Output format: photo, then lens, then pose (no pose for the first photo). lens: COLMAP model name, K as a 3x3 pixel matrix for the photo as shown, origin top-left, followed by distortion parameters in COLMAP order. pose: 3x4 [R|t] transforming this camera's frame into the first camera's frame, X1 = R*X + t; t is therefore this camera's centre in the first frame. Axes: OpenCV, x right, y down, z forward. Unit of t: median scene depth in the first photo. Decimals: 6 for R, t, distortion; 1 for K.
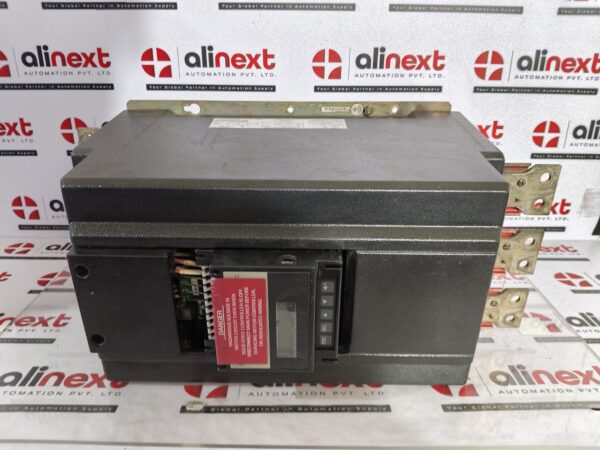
lens RADIAL K [[465.8, 0, 300.2], [0, 465.8, 221.2], [0, 0, 1]] dist [-0.017850, -0.031709]
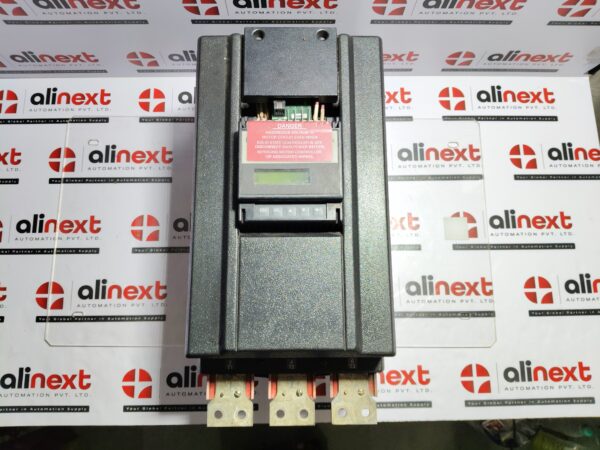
lens RADIAL K [[465.8, 0, 302.6], [0, 465.8, 227.4], [0, 0, 1]] dist [-0.017850, -0.031709]
pose [[0.999940, 0.004926, 0.009803, 0.040112], [-0.010922, 0.531327, 0.847097, -0.708048], [-0.001036, -0.847153, 0.531348, 0.248091]]
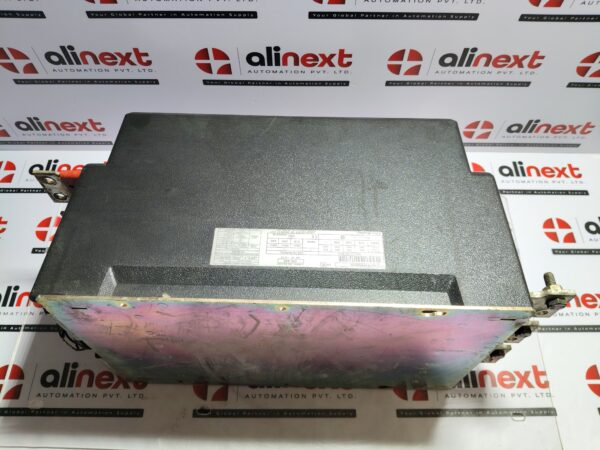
lens RADIAL K [[465.8, 0, 301.3], [0, 465.8, 223.4], [0, 0, 1]] dist [-0.017850, -0.031709]
pose [[0.999908, 0.012335, -0.005715, 0.027428], [-0.005901, 0.772541, 0.634938, -0.510823], [0.012247, -0.634846, 0.772542, 0.210656]]
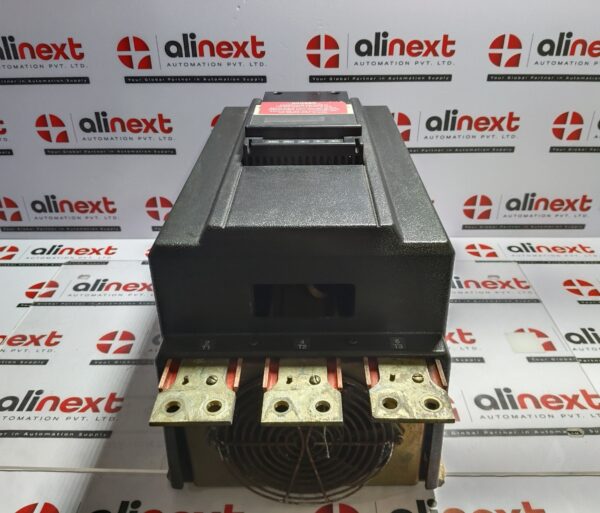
lens RADIAL K [[529.0, 0, 308.5], [0, 529.0, 254.5], [0, 0, 1]] dist [-0.007469, -0.056570]
pose [[0.999776, -0.005180, -0.020499, 0.048735], [0.008371, 0.987277, 0.158787, -0.113901], [0.019416, -0.158923, 0.987100, -0.067445]]
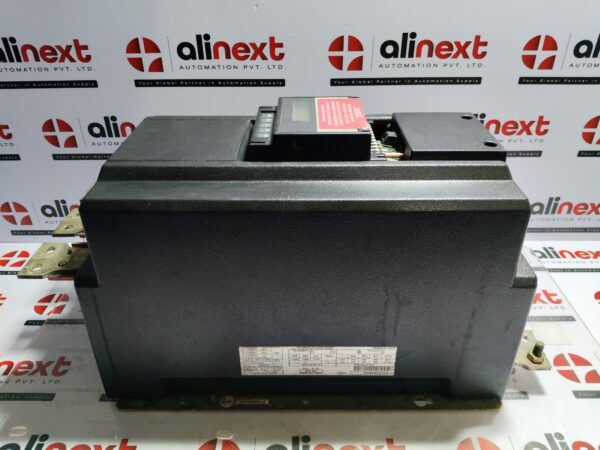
lens RADIAL K [[465.8, 0, 300.7], [0, 465.8, 223.3], [0, 0, 1]] dist [-0.017850, -0.031709]
pose [[0.999697, -0.006638, -0.023722, -0.006204], [0.010808, 0.983558, 0.180270, -0.188292], [0.022135, -0.180471, 0.983331, 0.117778]]
